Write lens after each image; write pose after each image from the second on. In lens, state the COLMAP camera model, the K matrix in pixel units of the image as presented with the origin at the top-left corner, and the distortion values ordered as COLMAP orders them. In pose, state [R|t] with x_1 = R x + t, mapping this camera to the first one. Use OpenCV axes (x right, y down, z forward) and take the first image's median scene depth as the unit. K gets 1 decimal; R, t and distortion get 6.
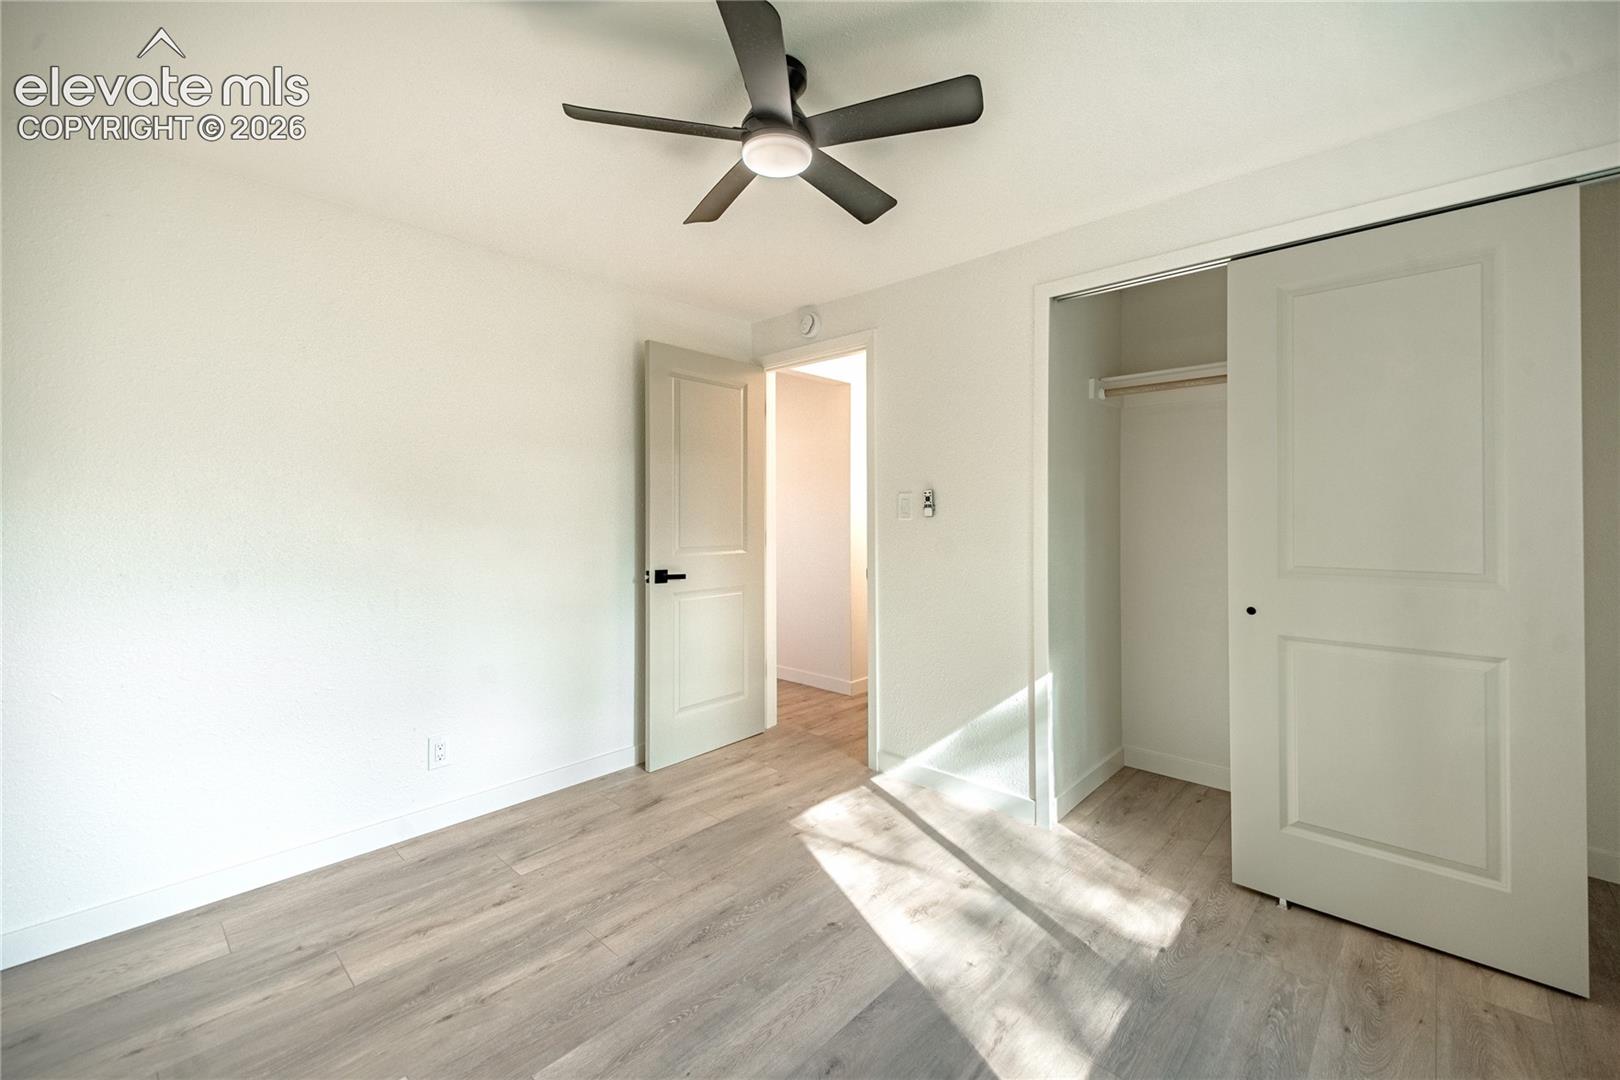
lens RADIAL K [[668.2, 0, 808.2], [0, 668.2, 517.4], [0, 0, 1]] dist [0.054177, -0.020934]
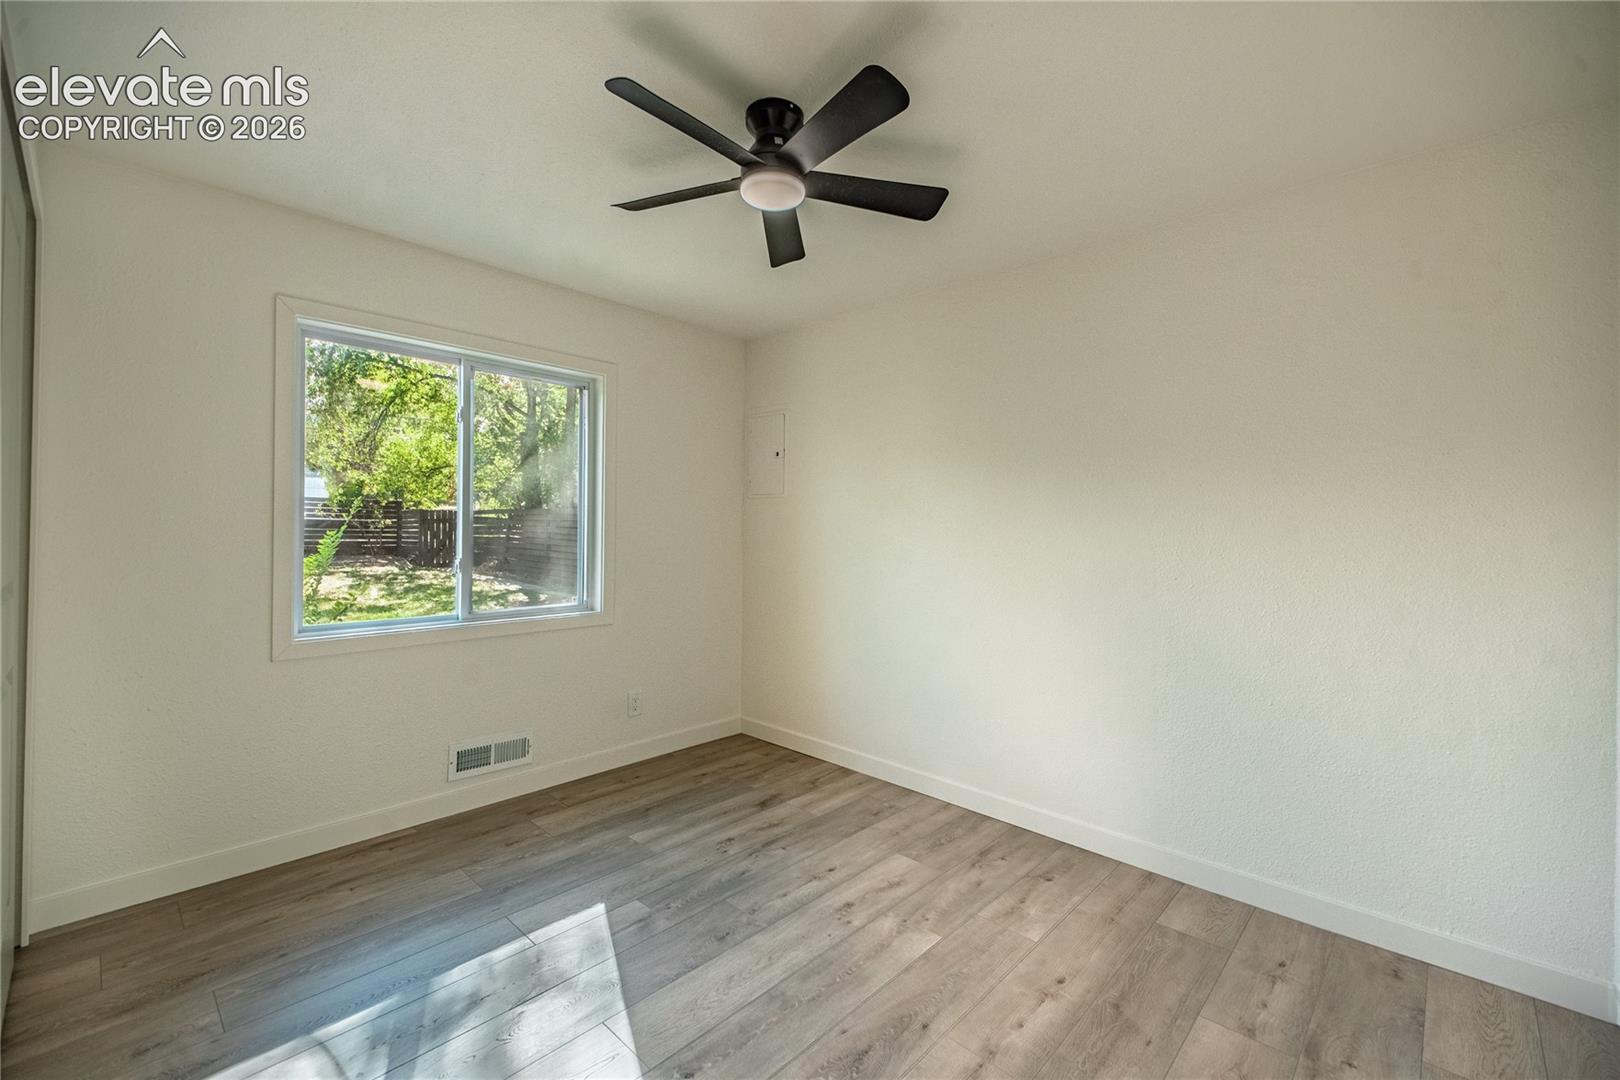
lens RADIAL K [[668.2, 0, 808.2], [0, 668.2, 517.4], [0, 0, 1]] dist [0.054177, -0.020934]
pose [[-0.999916, -0.010894, -0.007078, -0.081808], [-0.010808, 0.999869, -0.012055, -0.003734], [0.007209, -0.011977, -0.999902, 1.703225]]
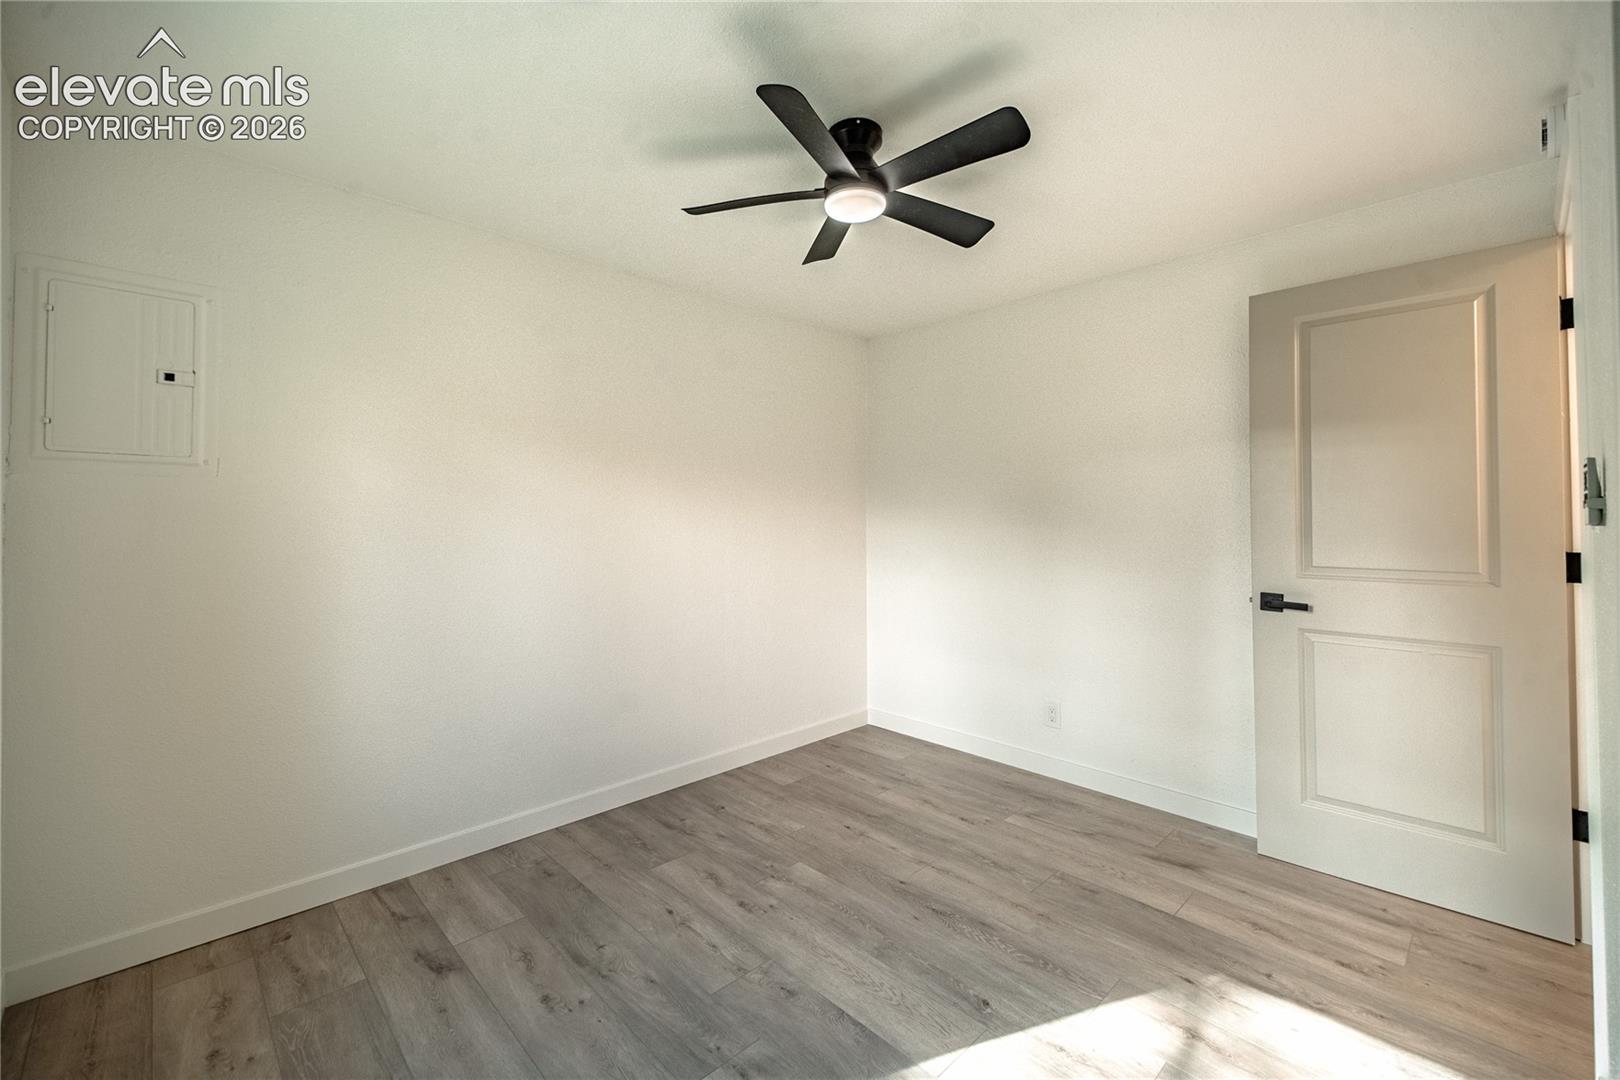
lens RADIAL K [[668.2, 0, 808.2], [0, 668.2, 517.4], [0, 0, 1]] dist [0.054177, -0.020934]
pose [[-0.050196, -0.000825, -0.998739, 0.871986], [-0.003868, 0.999992, -0.000631, -0.006182], [0.998732, 0.003832, -0.050199, 0.792601]]
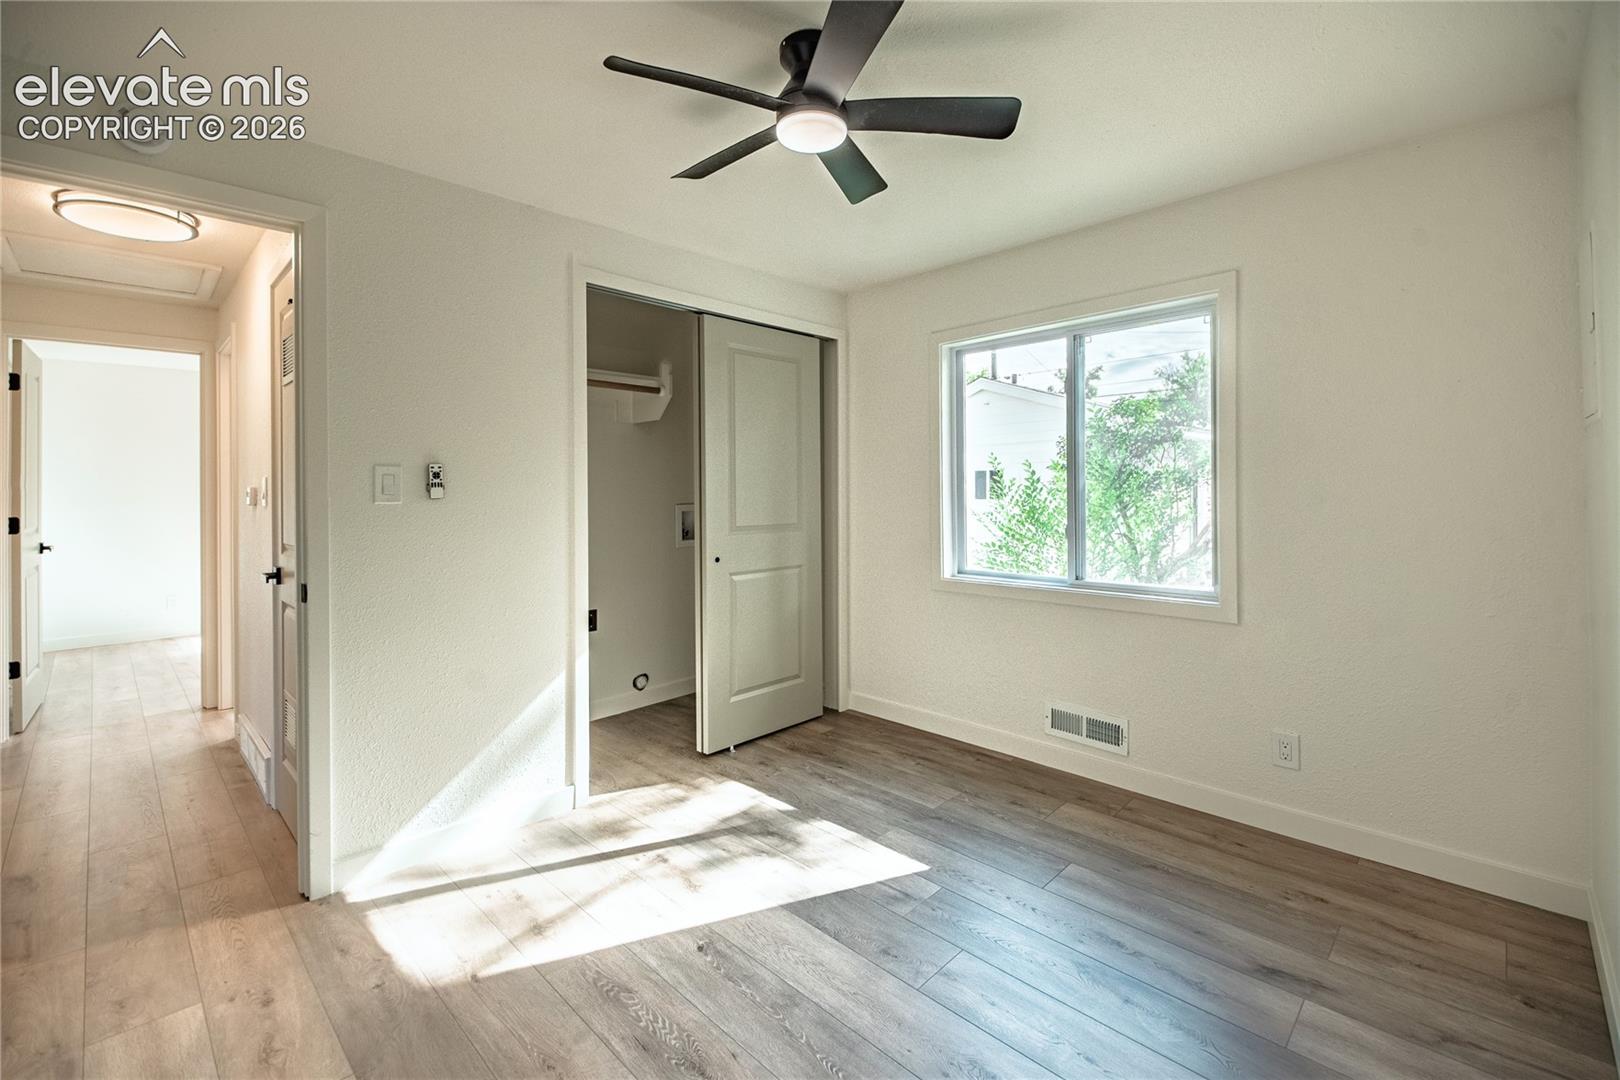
lens RADIAL K [[696.9, 0, 813.4], [0, 696.9, 490.4], [0, 0, 1]] dist [0.024329, -0.012715]
pose [[0.016392, 0.003751, 0.999859, -0.867651], [0.014910, 0.999881, -0.003996, -0.001803], [-0.999754, 0.014974, 0.016334, 0.799867]]
